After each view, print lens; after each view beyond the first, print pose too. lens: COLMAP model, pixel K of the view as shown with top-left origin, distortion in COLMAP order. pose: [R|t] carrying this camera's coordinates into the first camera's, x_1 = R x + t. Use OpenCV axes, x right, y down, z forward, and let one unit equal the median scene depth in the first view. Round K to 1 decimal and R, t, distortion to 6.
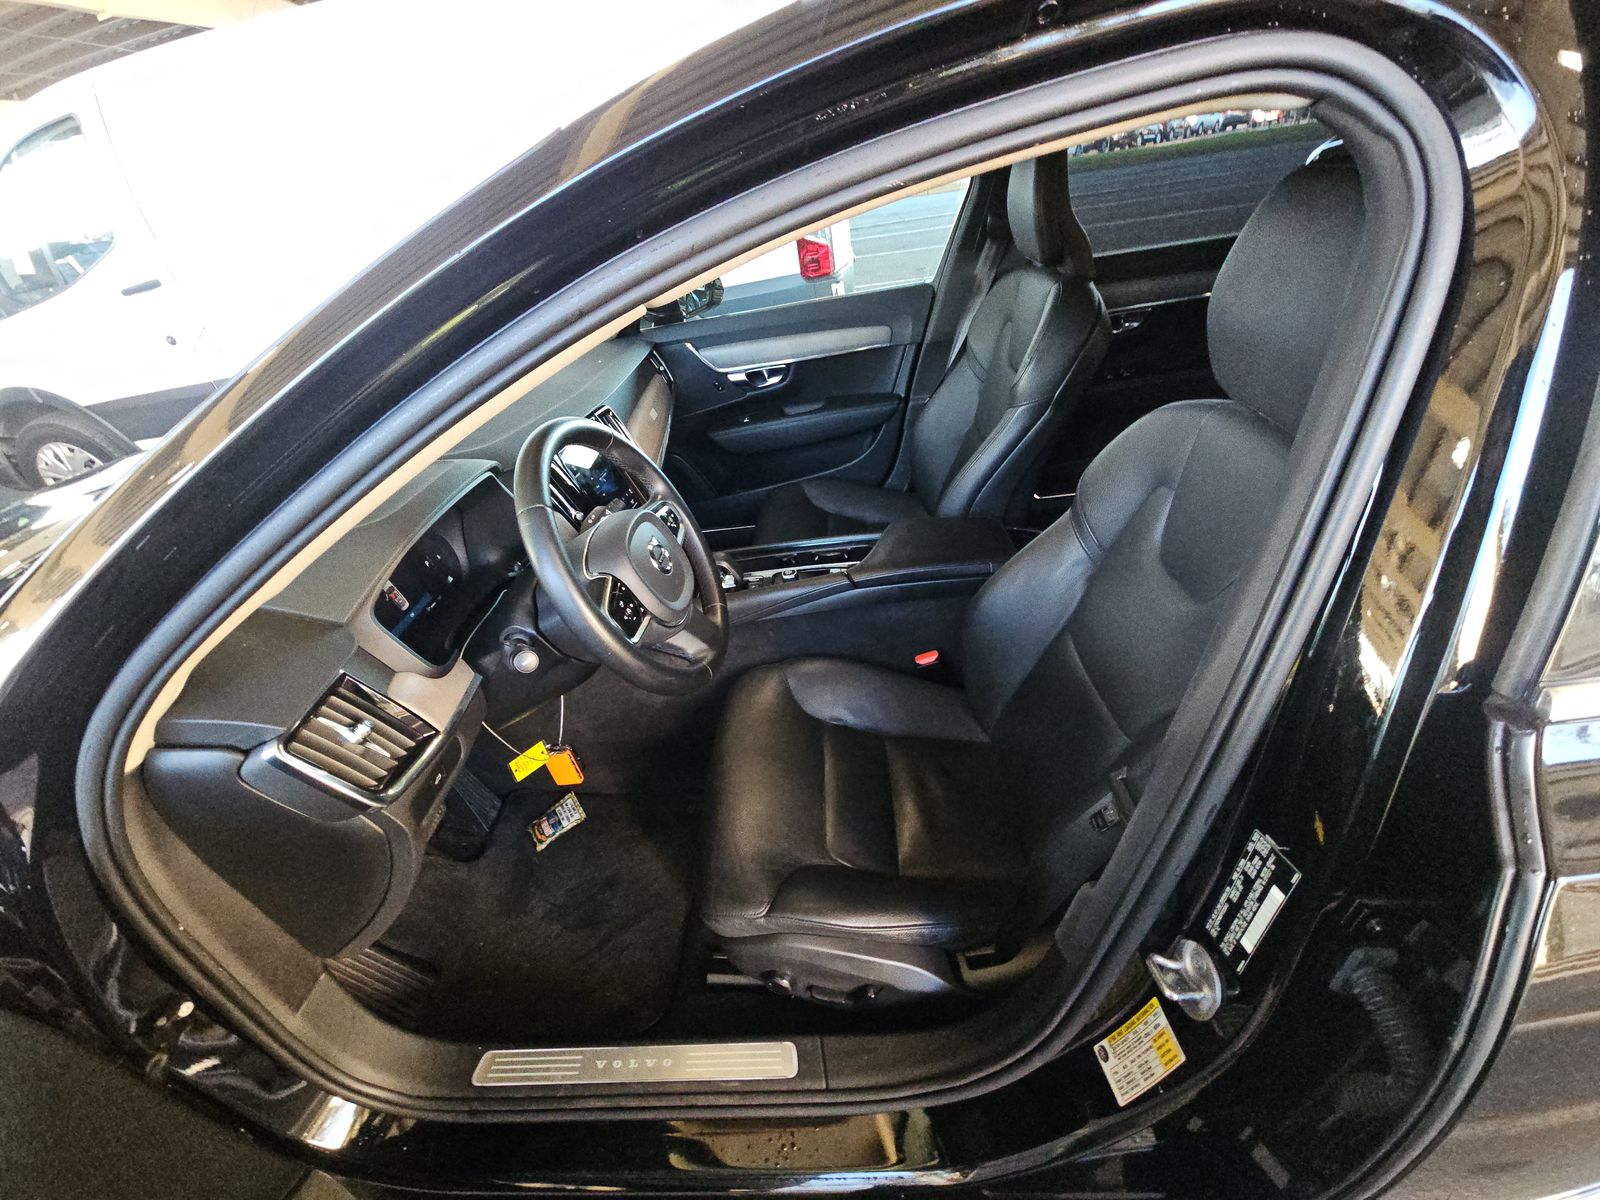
lens RADIAL K [[644.7, 0, 794.5], [0, 644.7, 591.8], [0, 0, 1]] dist [0.006740, -0.008060]
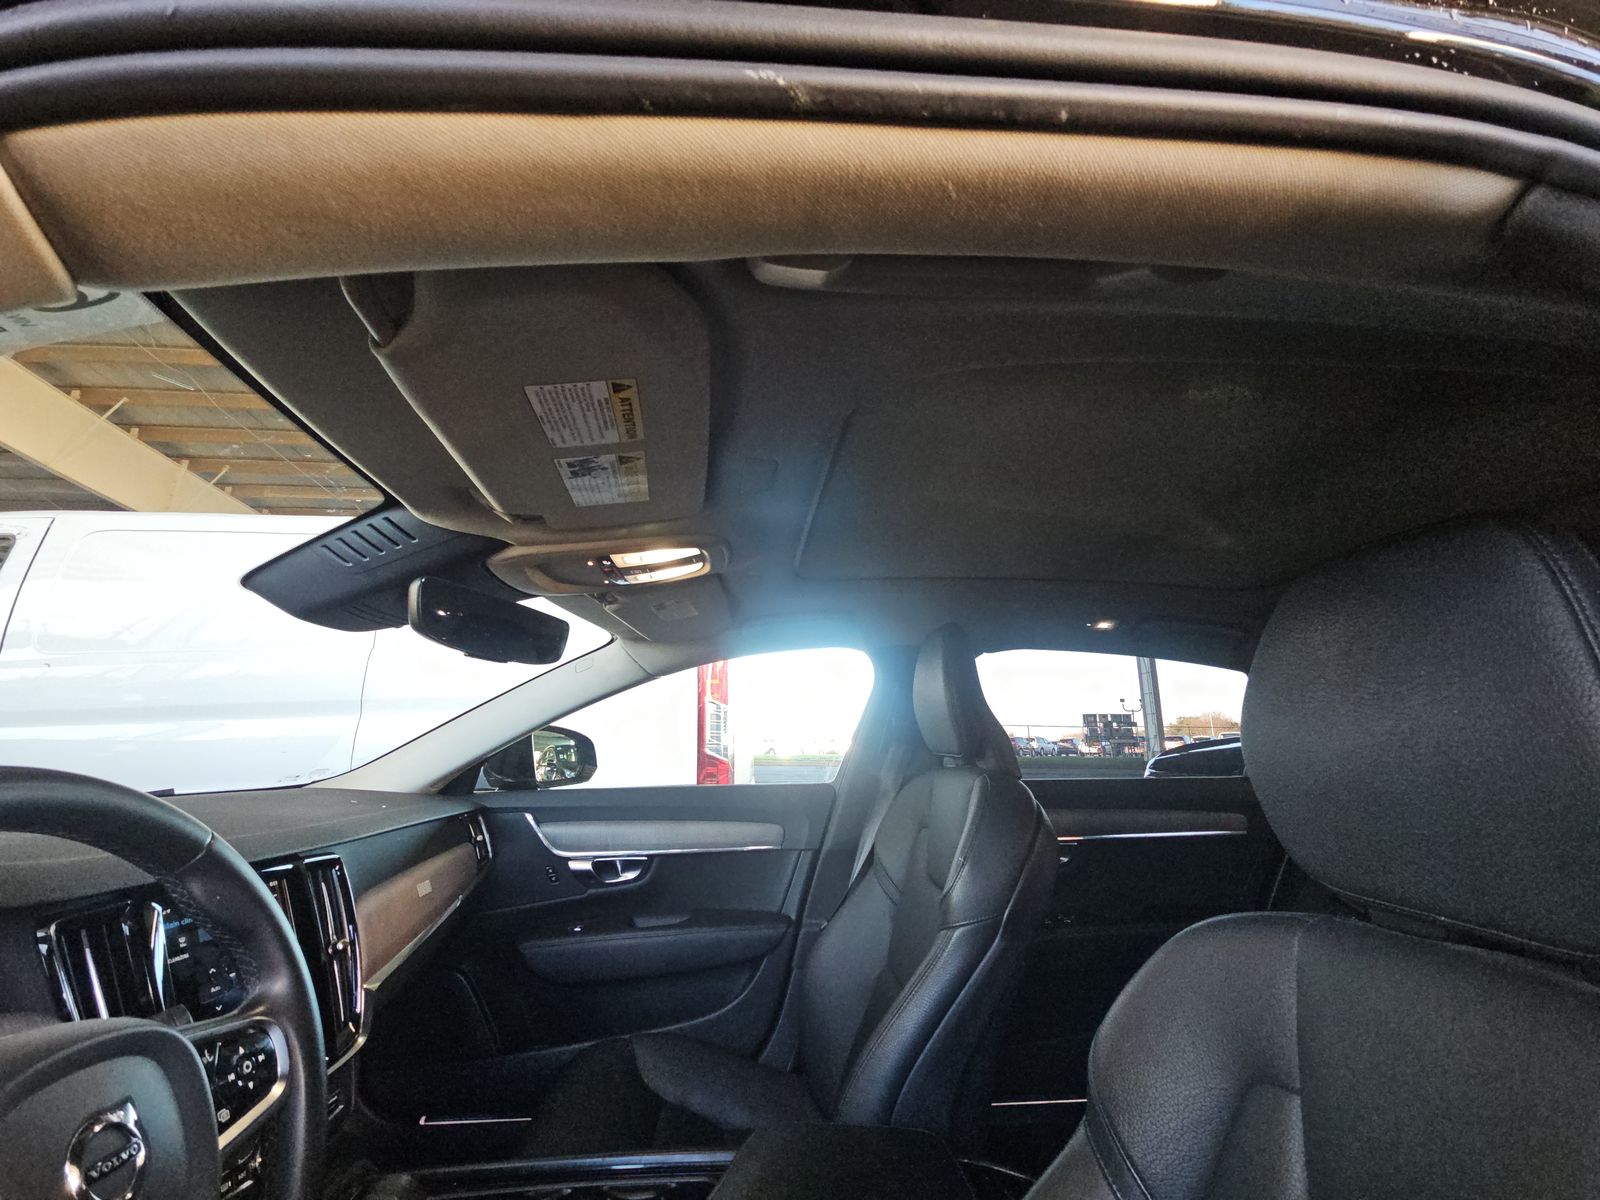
lens RADIAL K [[647.6, 0, 795.5], [0, 647.6, 591.9], [0, 0, 1]] dist [-0.000667, -0.000202]
pose [[0.982728, 0.163395, 0.086881, 0.042502], [-0.051079, 0.690741, -0.721296, -0.018599], [-0.177869, 0.704399, 0.687157, 0.209212]]
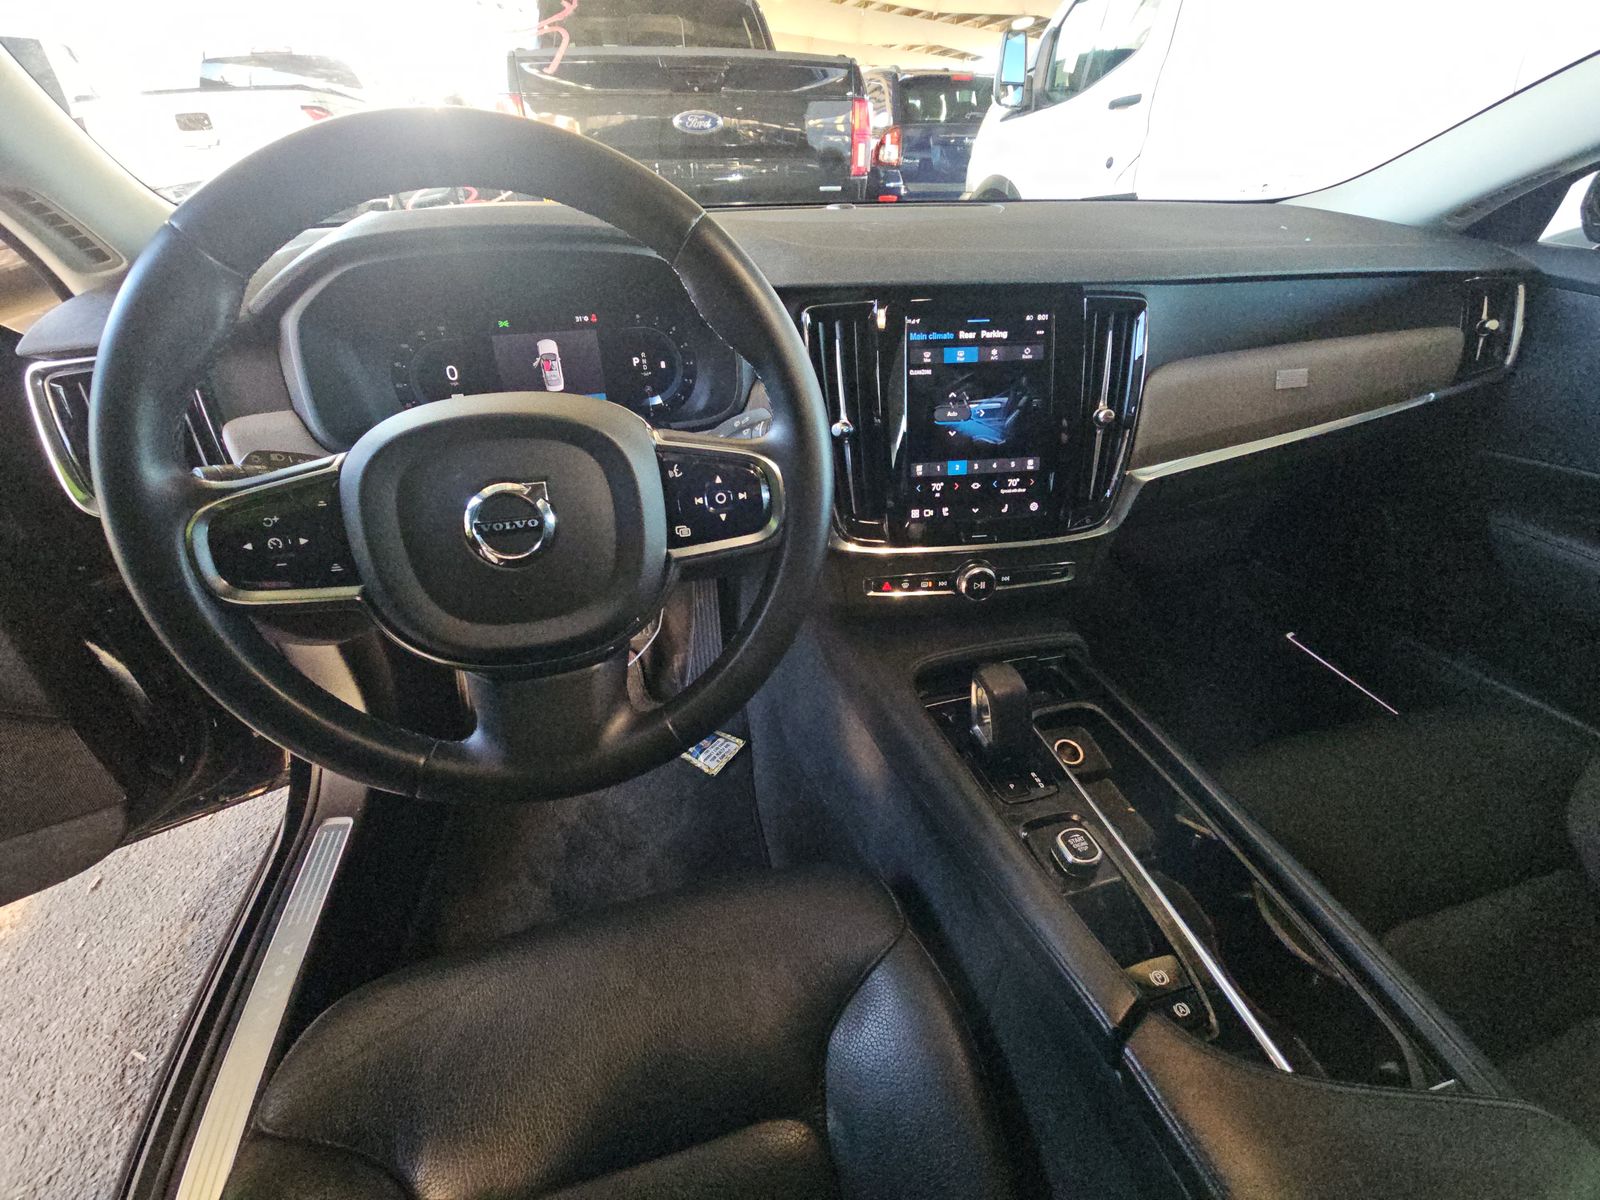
lens RADIAL K [[644.7, 0, 794.5], [0, 644.7, 591.8], [0, 0, 1]] dist [0.006740, -0.008060]
pose [[0.286505, 0.651882, -0.702115, 0.071034], [-0.551953, 0.711308, 0.435188, -0.120200], [0.783111, 0.262851, 0.563601, 0.385300]]
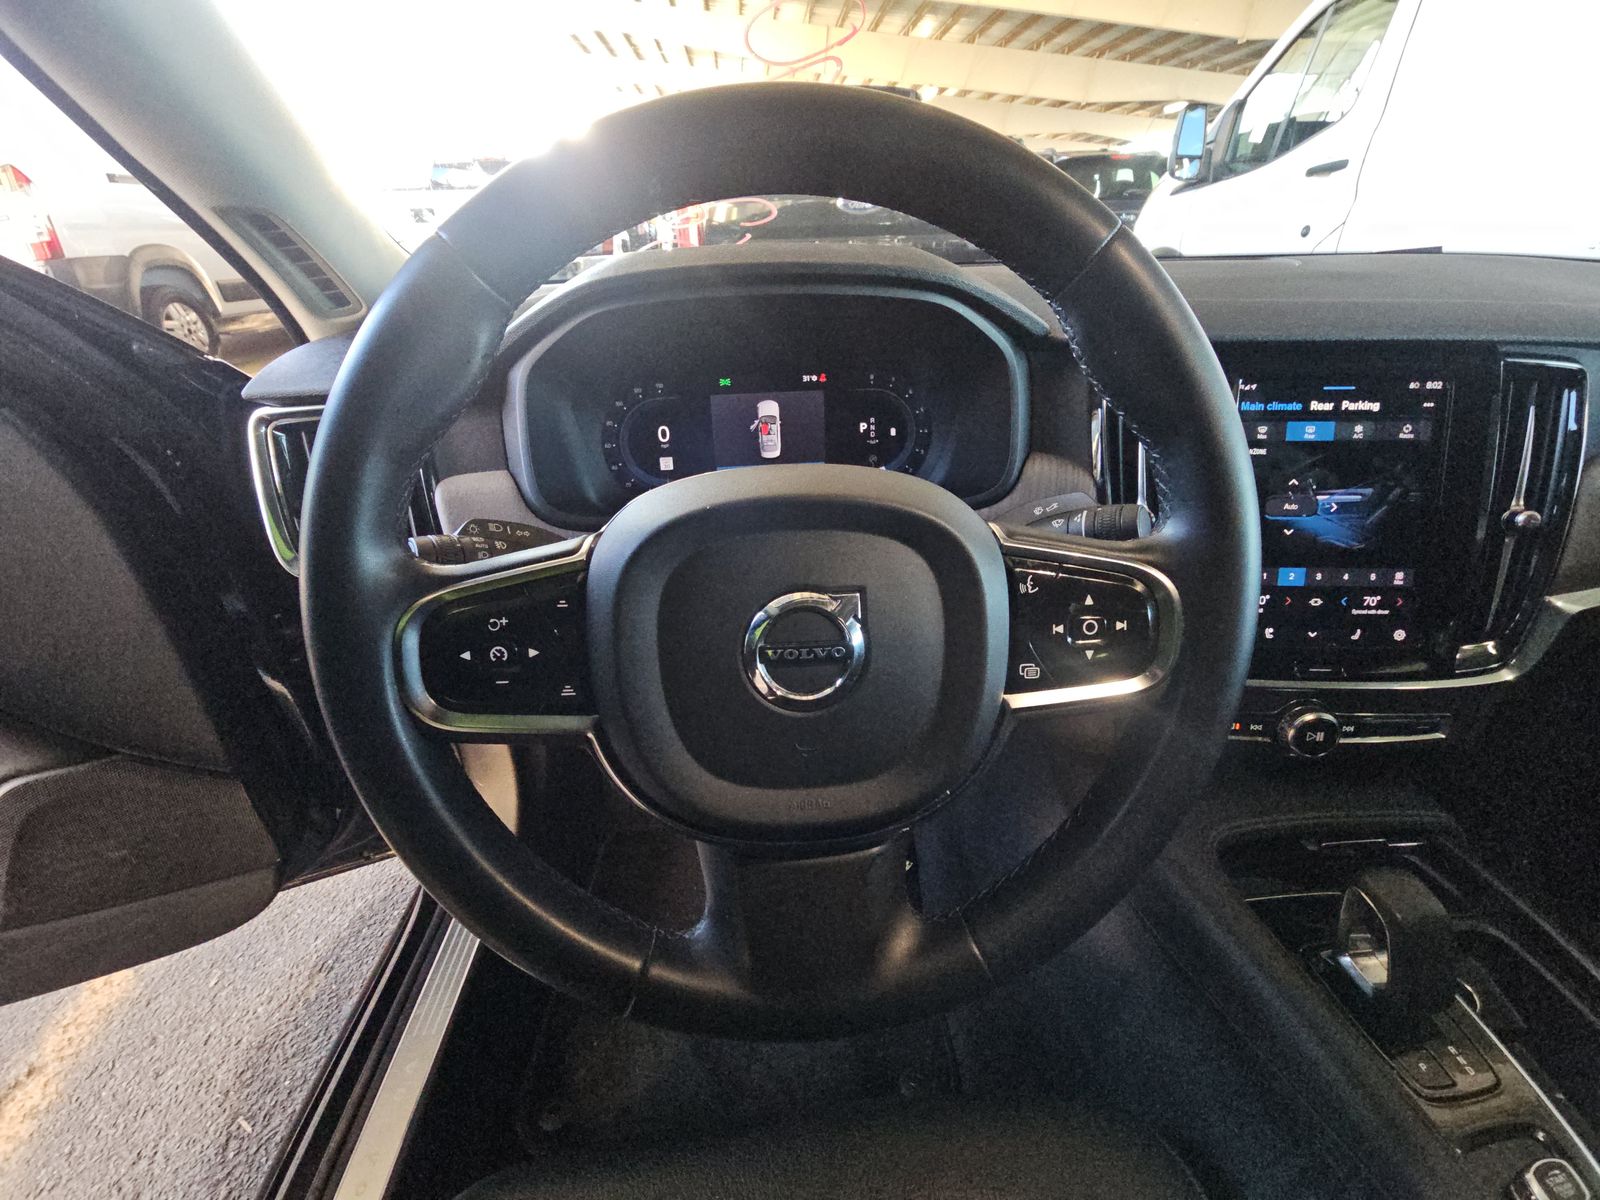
lens RADIAL K [[647.6, 0, 795.5], [0, 647.6, 591.9], [0, 0, 1]] dist [-0.000667, -0.000202]
pose [[0.113800, 0.595380, -0.795344, 0.010317], [-0.534787, 0.711379, 0.456007, -0.080867], [0.837289, 0.373446, 0.399357, 0.366222]]
